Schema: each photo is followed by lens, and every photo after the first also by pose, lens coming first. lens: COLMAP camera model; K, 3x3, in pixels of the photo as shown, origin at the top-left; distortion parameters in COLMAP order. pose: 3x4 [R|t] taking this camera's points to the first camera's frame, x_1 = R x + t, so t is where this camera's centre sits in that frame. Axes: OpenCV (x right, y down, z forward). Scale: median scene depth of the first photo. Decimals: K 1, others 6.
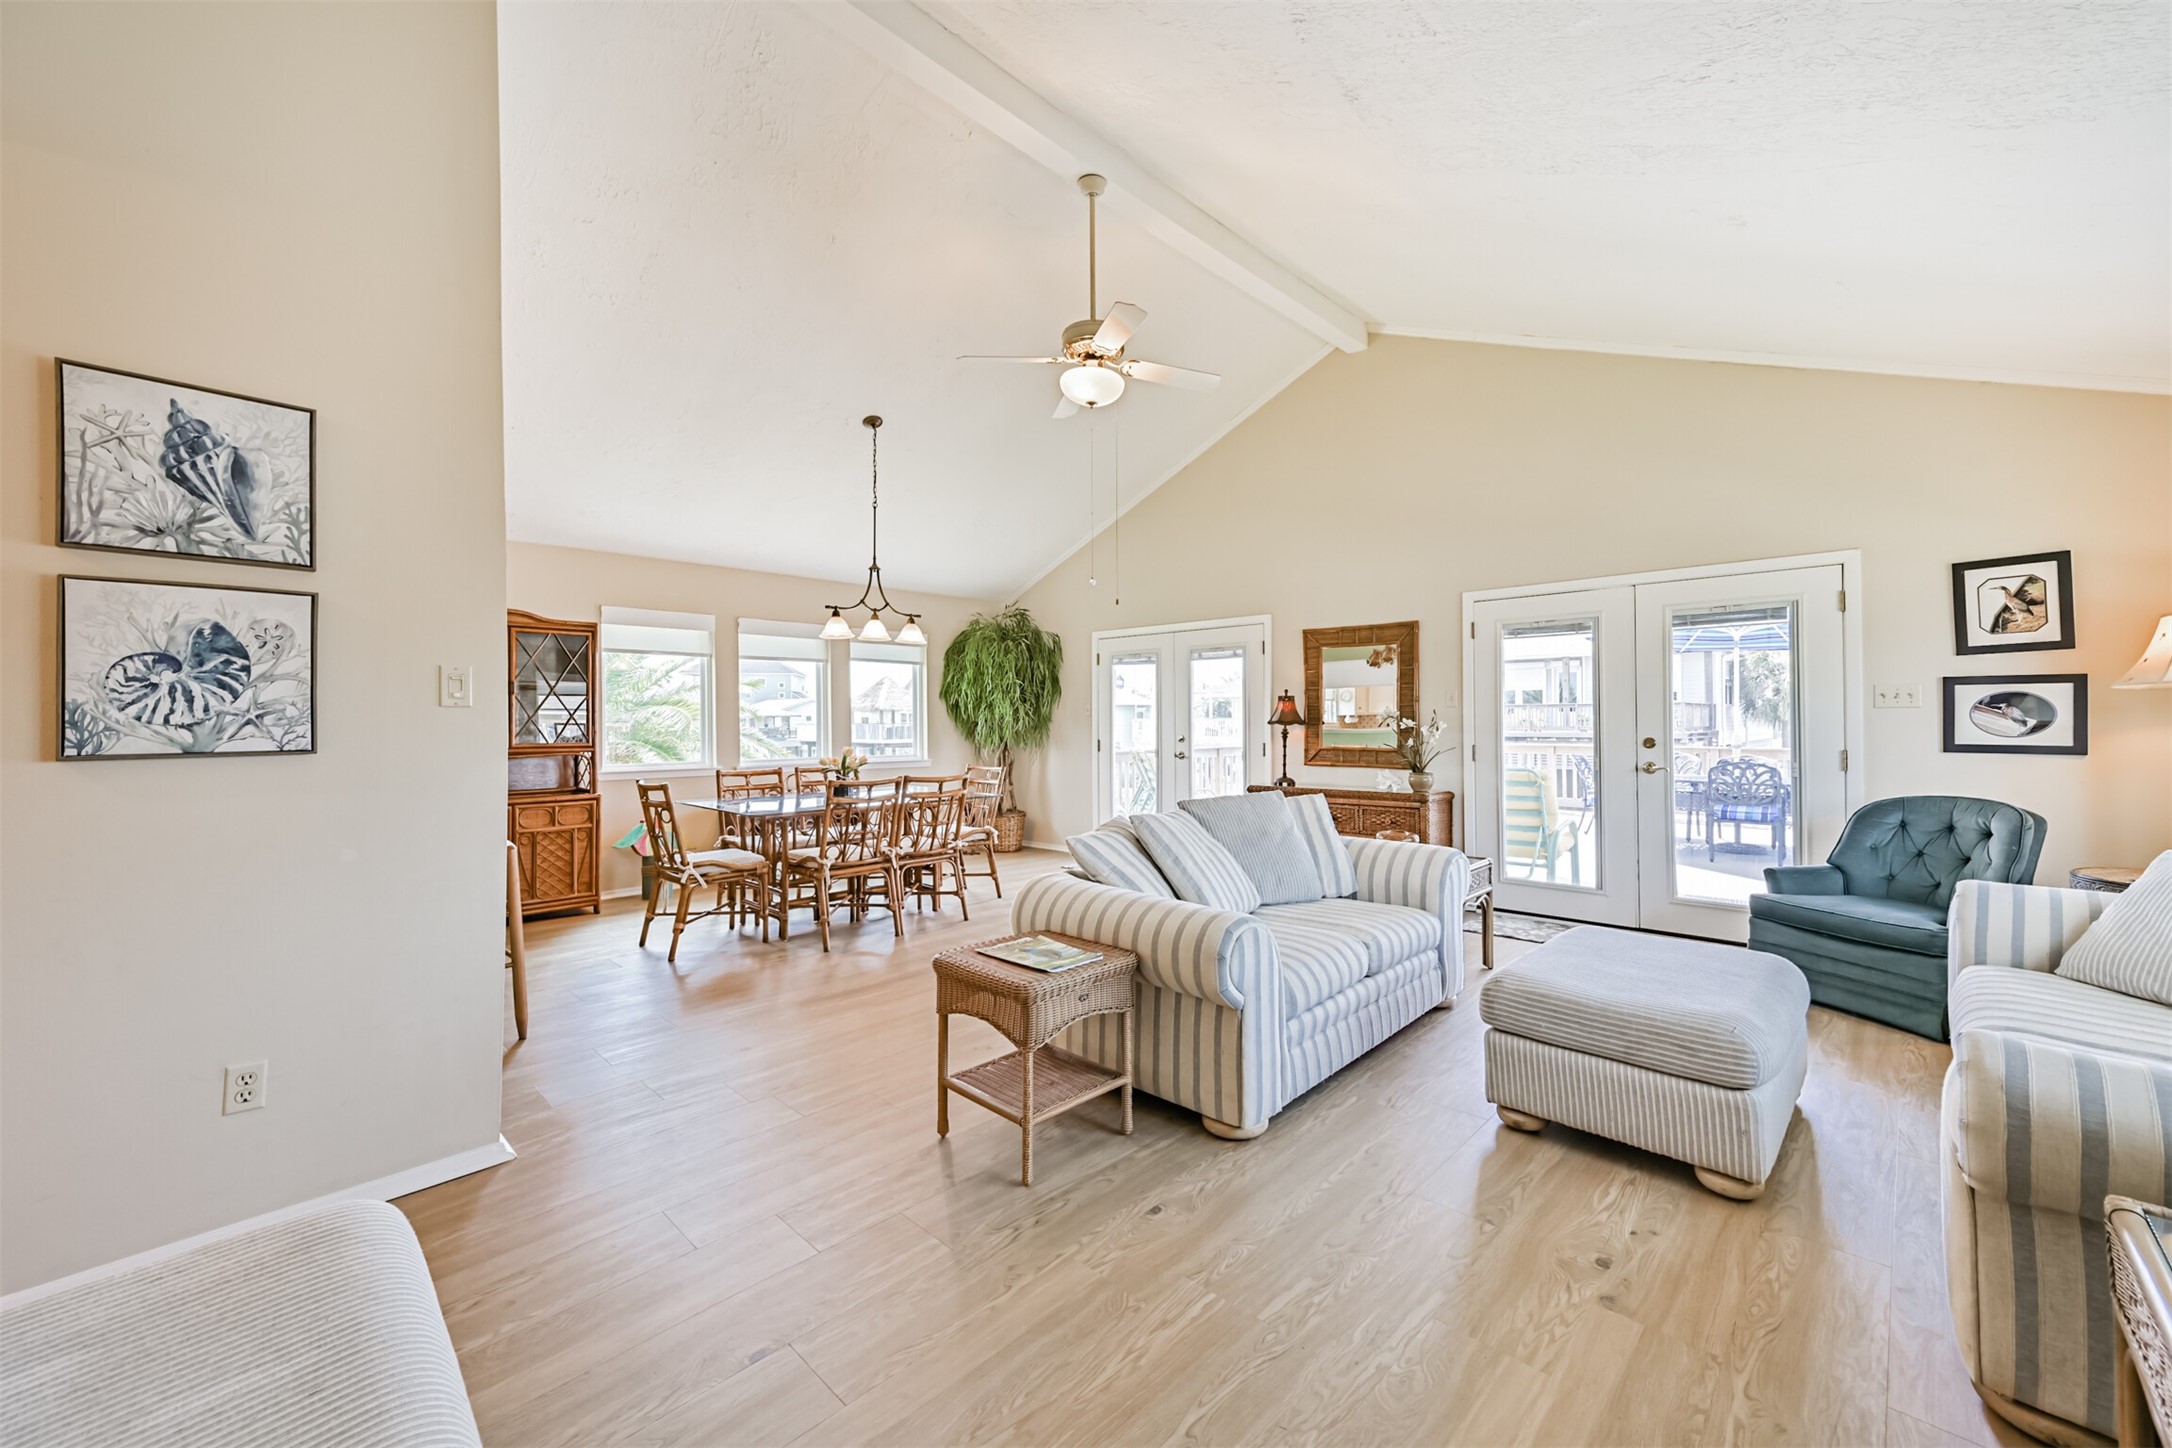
lens RADIAL K [[852.5, 0, 1107.7], [0, 852.5, 710.6], [0, 0, 1]] dist [0.008728, 0.000248]
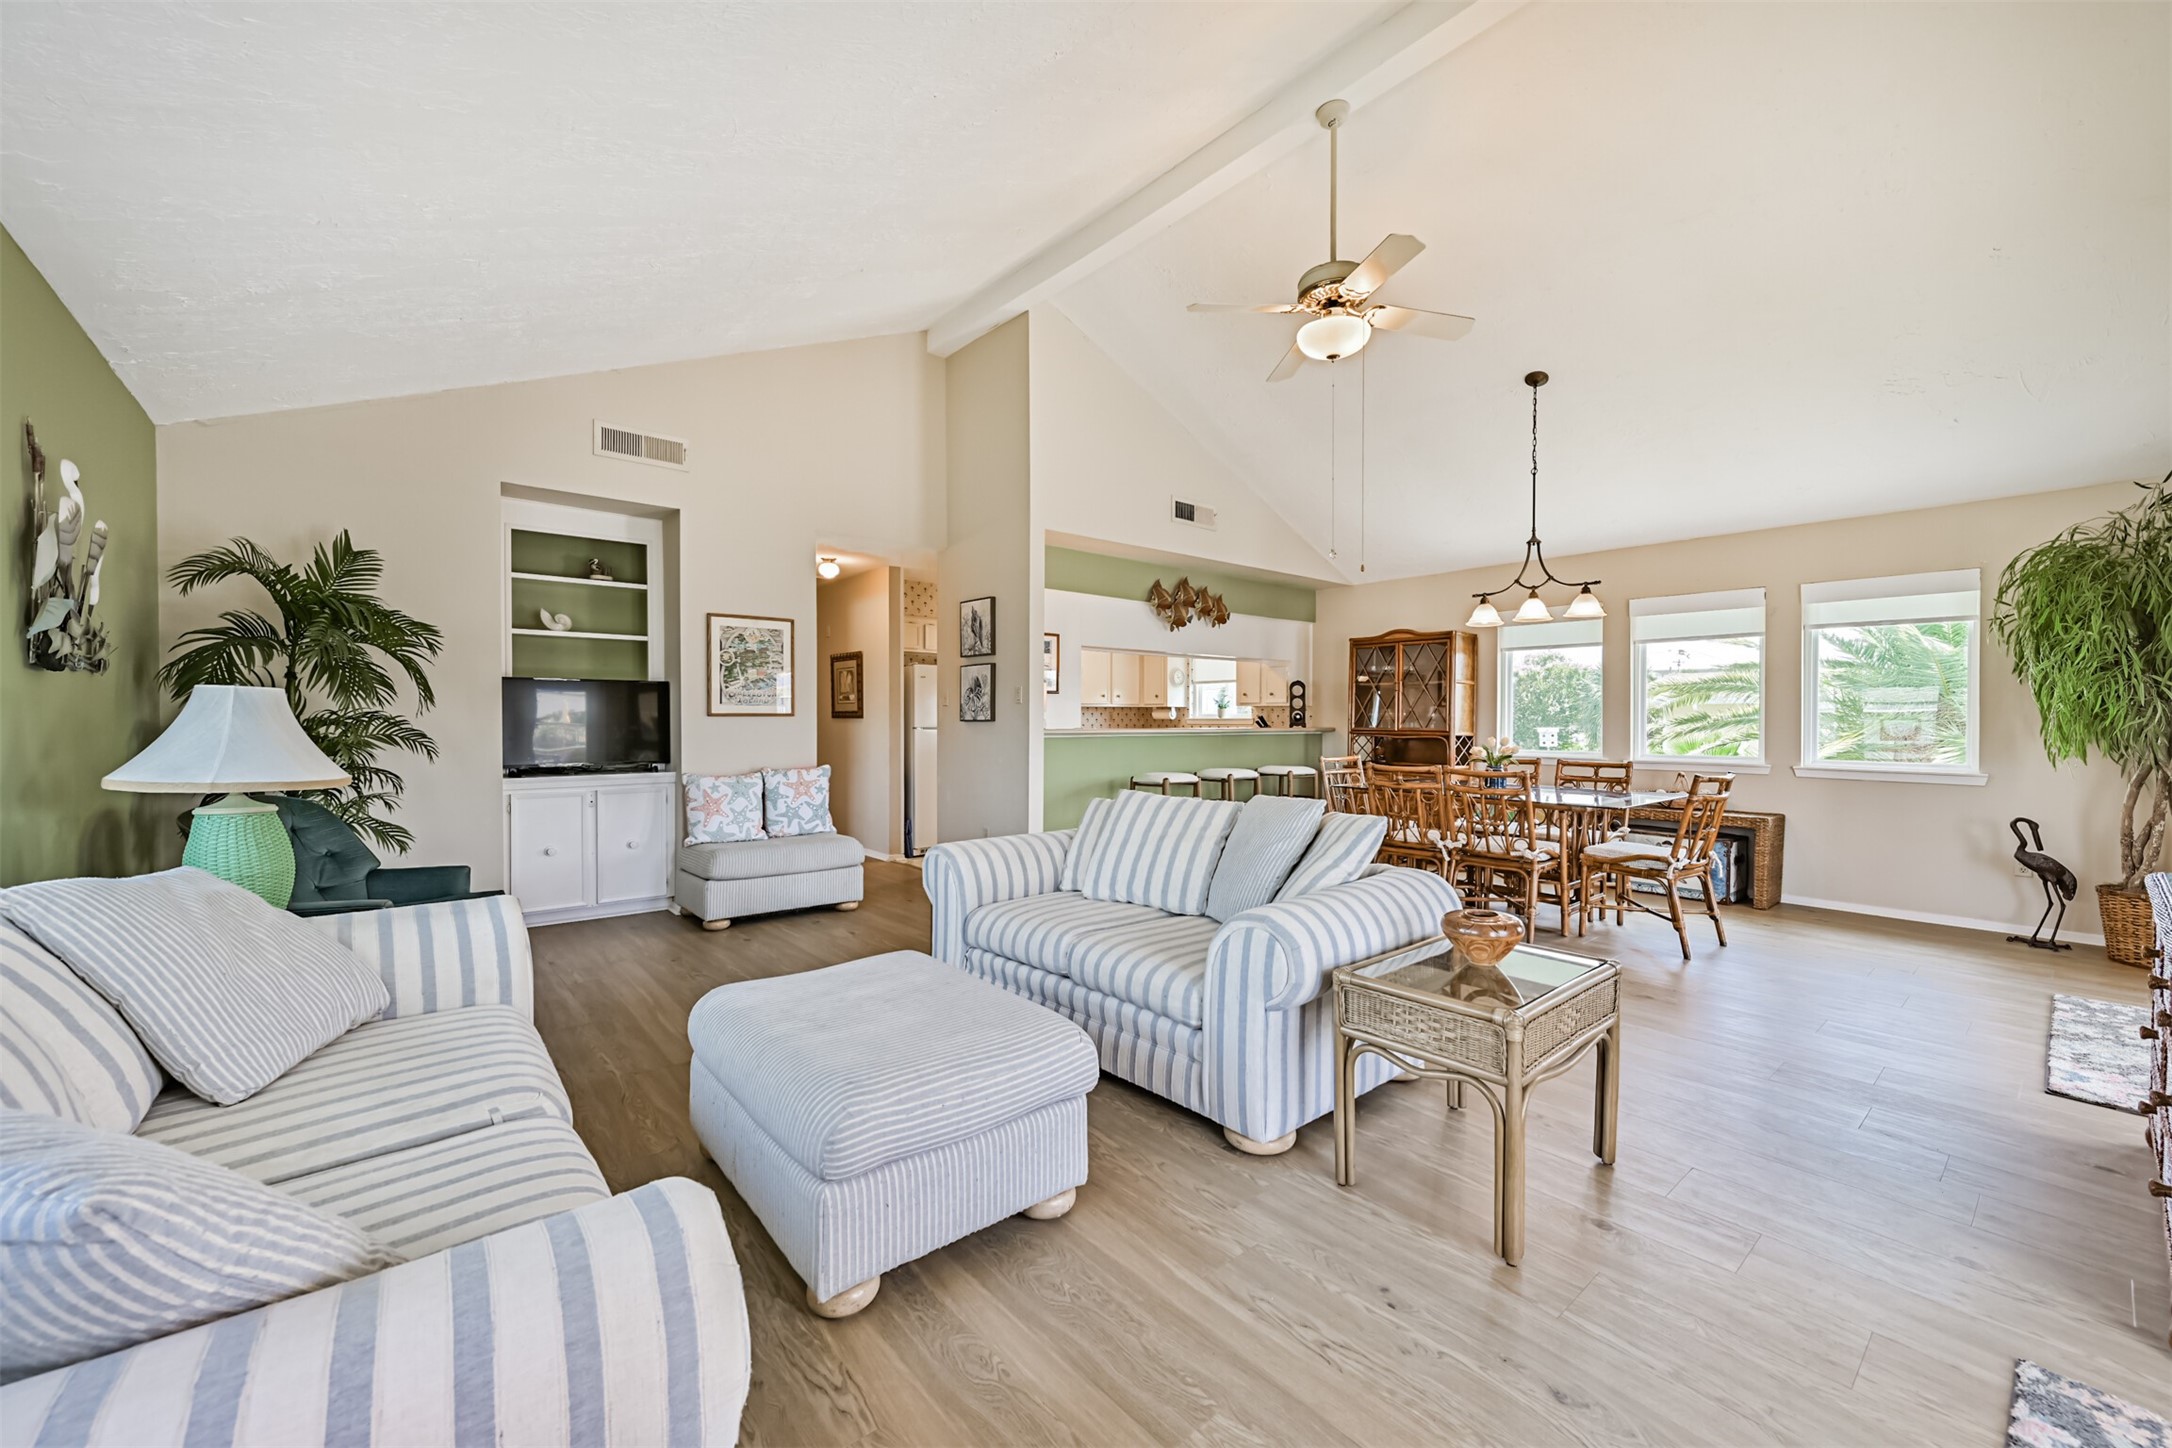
lens RADIAL K [[844.6, 0, 1096.5], [0, 844.6, 718.6], [0, 0, 1]] dist [0.008363, 0.000418]
pose [[-0.111774, 0.005414, -0.993719, 0.706850], [0.010218, 0.999939, 0.004298, 0.014159], [0.993681, -0.009674, -0.111822, 0.658799]]
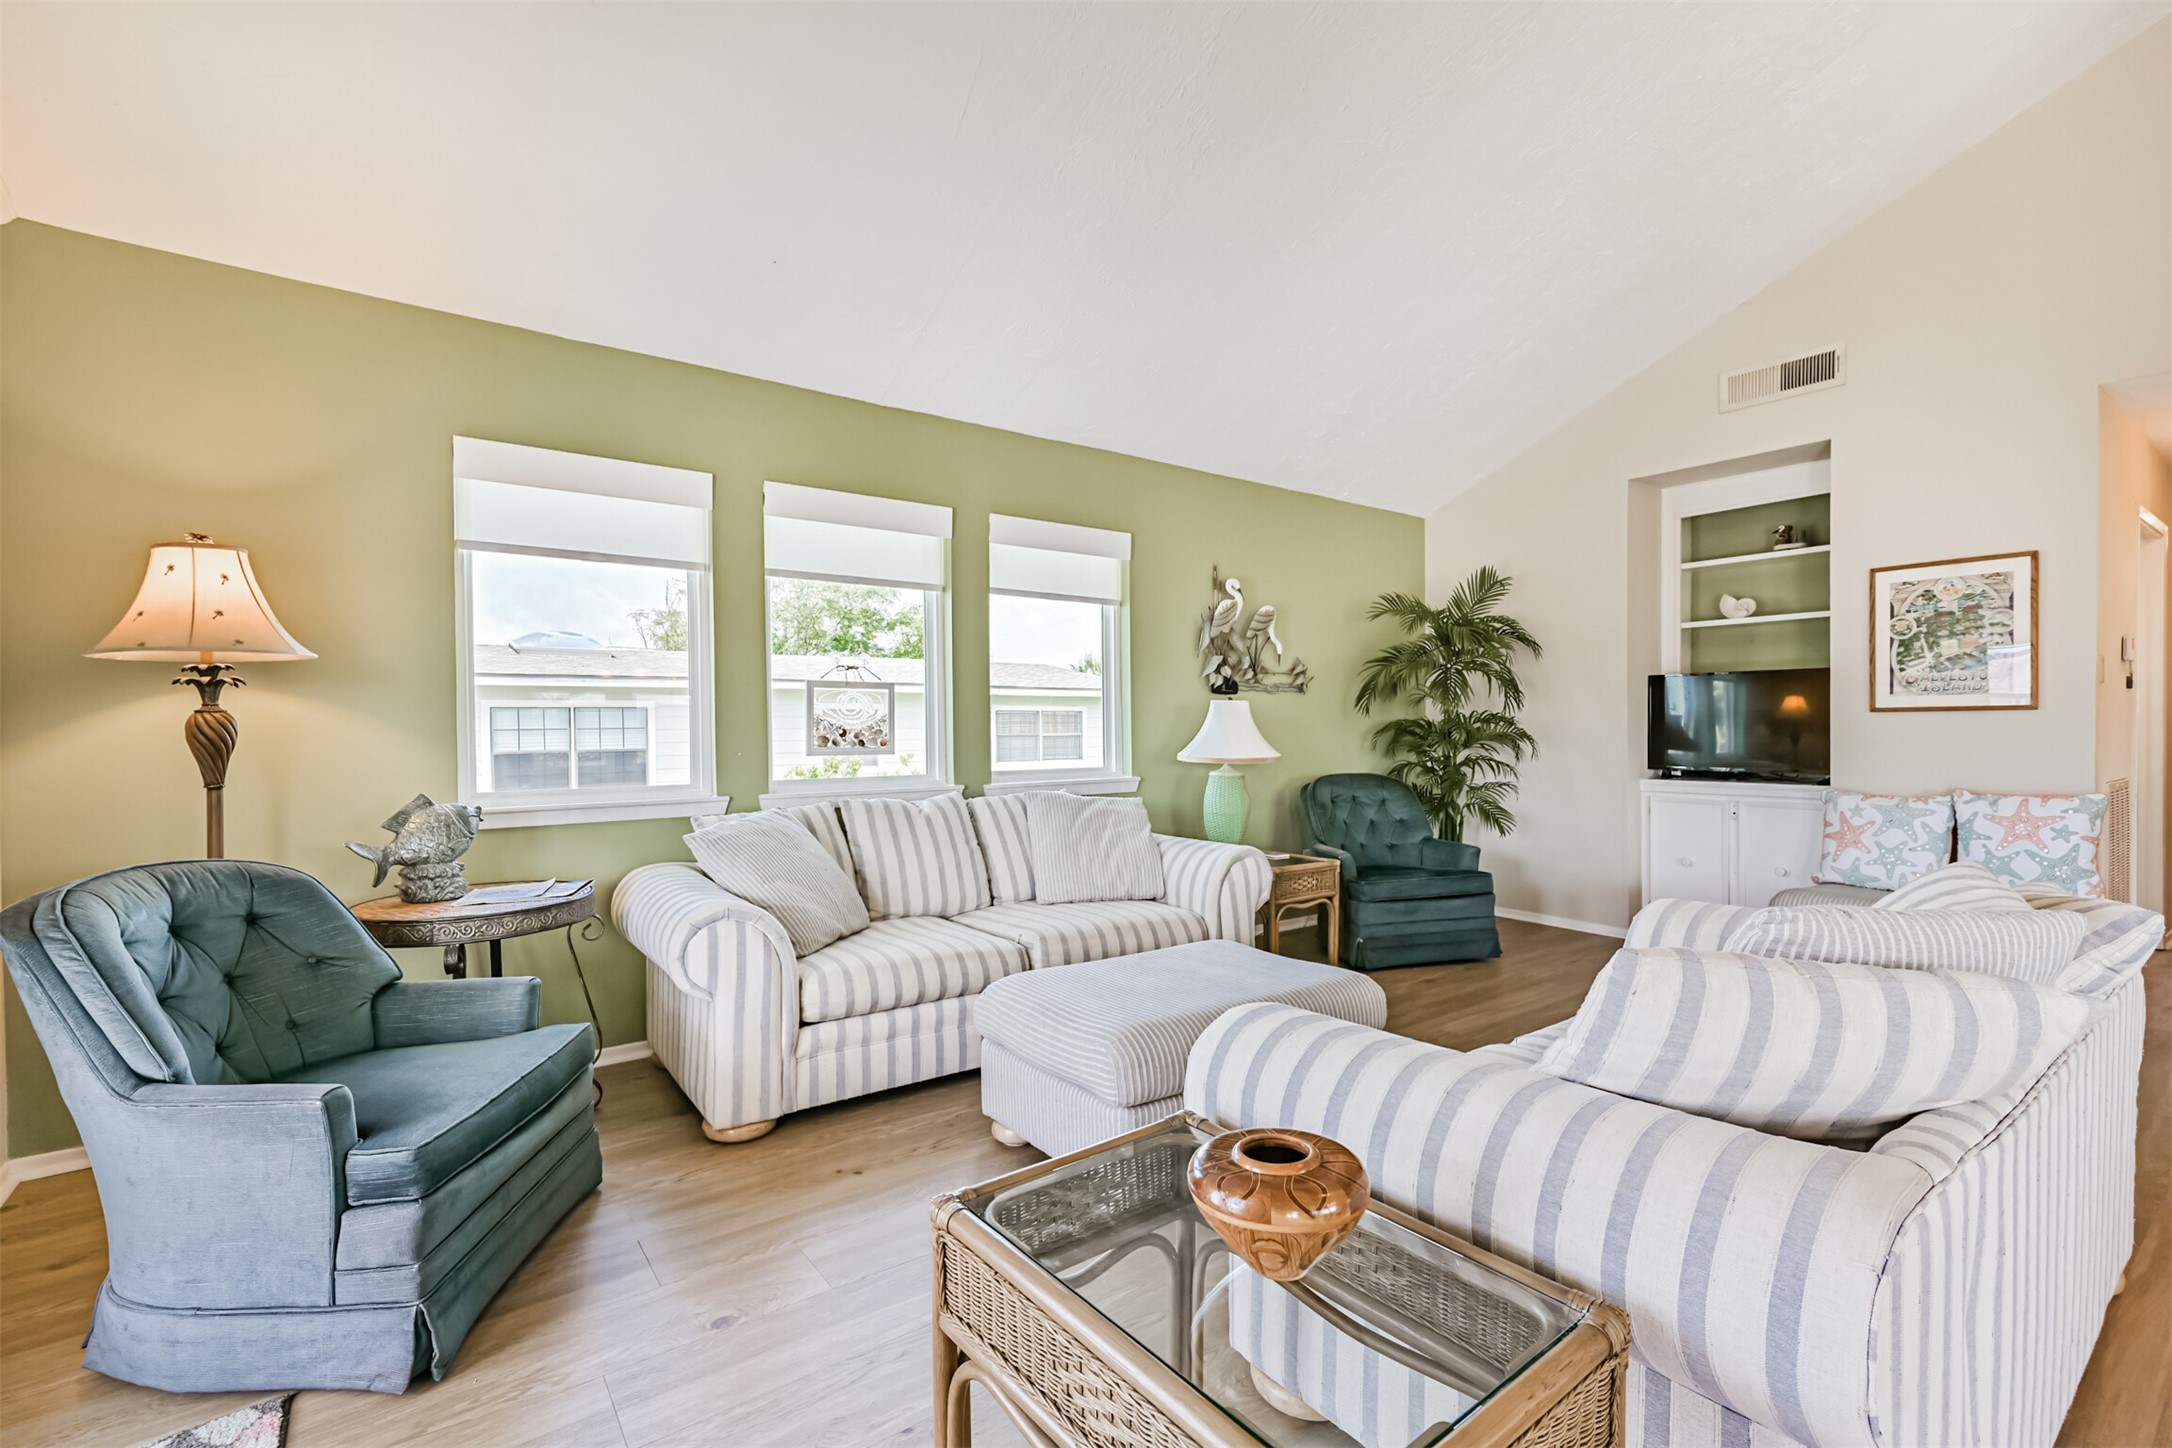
lens RADIAL K [[934.4, 0, 1094.7], [0, 934.4, 758.1], [0, 0, 1]] dist [0.001326, -0.000022]
pose [[-0.985827, 0.006300, 0.167645, 0.286554], [0.010250, 0.999690, 0.022702, 0.025211], [-0.167450, 0.024098, -0.985586, 0.986991]]
